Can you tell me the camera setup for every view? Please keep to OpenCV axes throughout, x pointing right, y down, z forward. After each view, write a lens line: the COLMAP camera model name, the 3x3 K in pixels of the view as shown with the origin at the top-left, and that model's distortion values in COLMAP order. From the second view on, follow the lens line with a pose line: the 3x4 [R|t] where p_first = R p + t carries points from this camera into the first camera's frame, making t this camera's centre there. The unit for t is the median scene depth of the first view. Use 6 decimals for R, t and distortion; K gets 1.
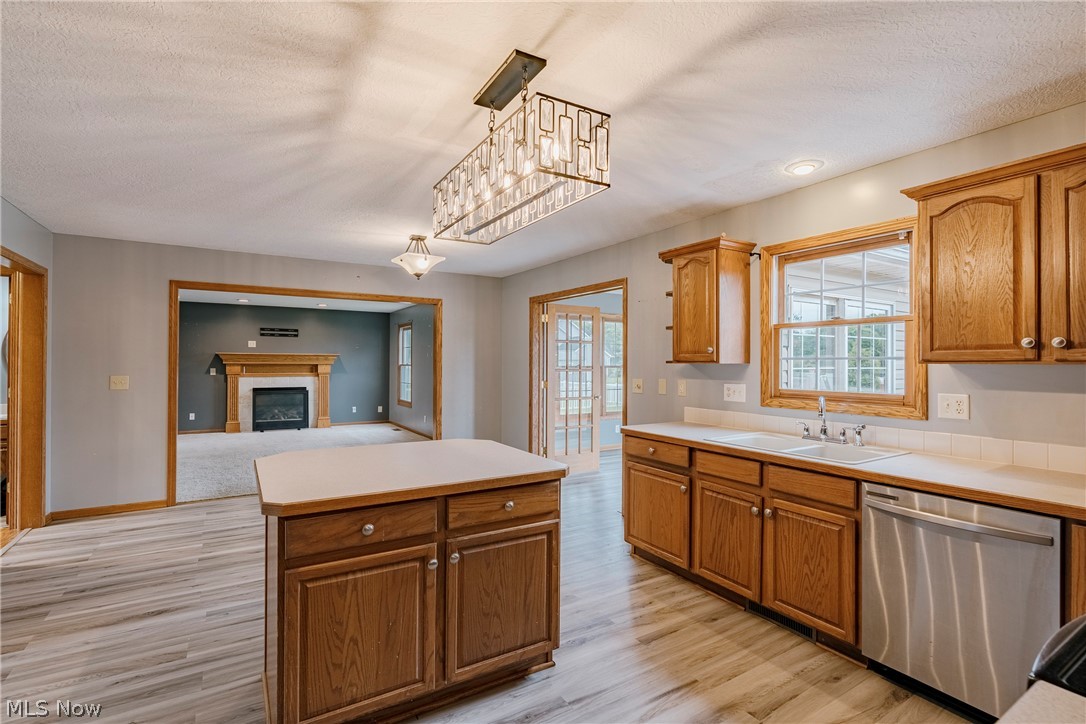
lens RADIAL K [[477.0, 0, 562.2], [0, 477.0, 363.8], [0, 0, 1]] dist [-0.028250, 0.000066]
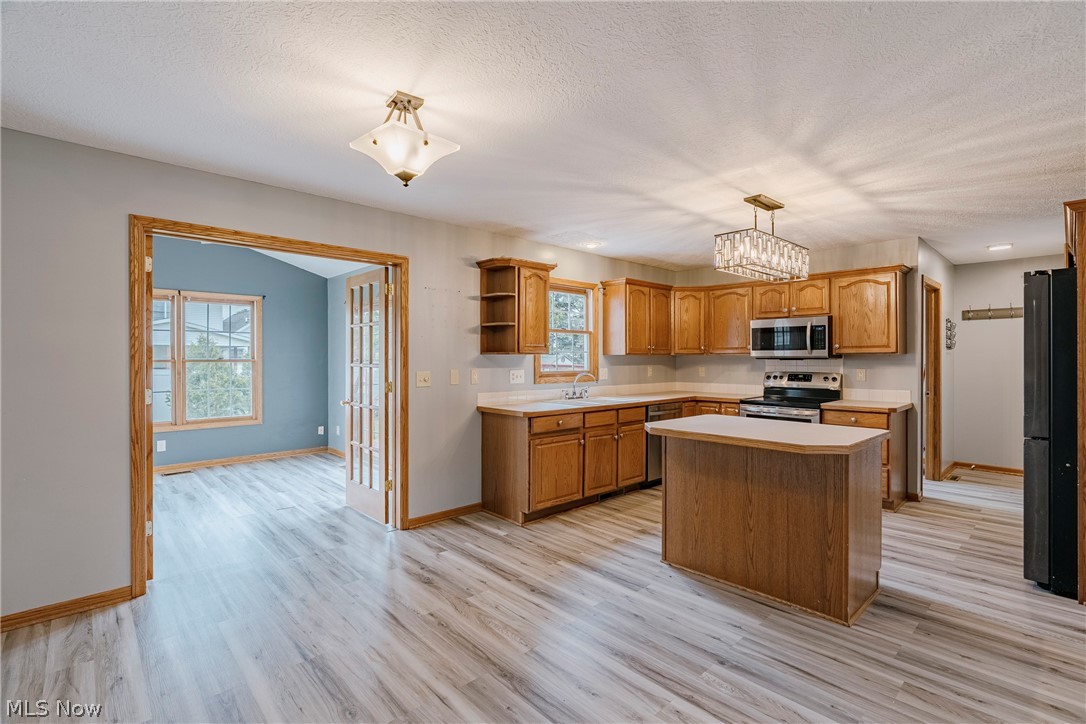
lens RADIAL K [[489.2, 0, 540.8], [0, 489.2, 360.8], [0, 0, 1]] dist [0.000254, 0.000109]
pose [[-0.133161, -0.020798, 0.990876, -1.250069], [-0.007448, 0.999773, 0.019984, -0.014560], [-0.991066, -0.004719, -0.133285, 1.385989]]
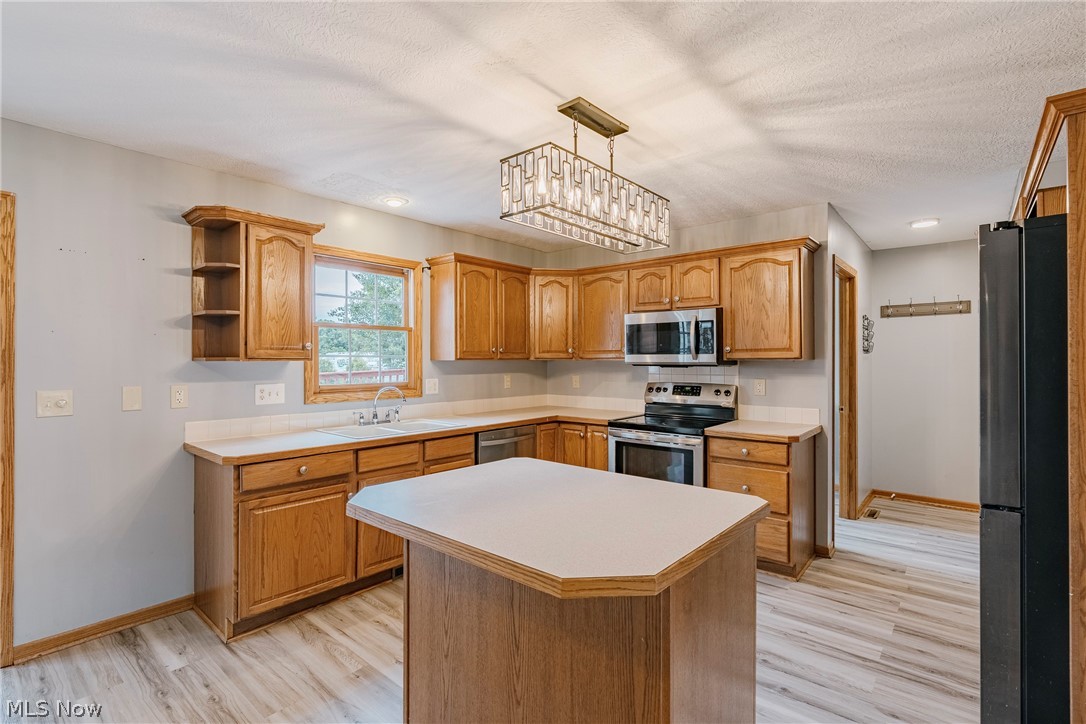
lens RADIAL K [[506.0, 0, 543.0], [0, 506.0, 362.0], [0, 0, 1]] dist [-0.003024, 0.000310]
pose [[-0.255558, -0.018837, 0.966610, -0.835427], [-0.008426, 0.999816, 0.017256, -0.024013], [-0.966757, -0.003734, -0.255669, 0.929921]]
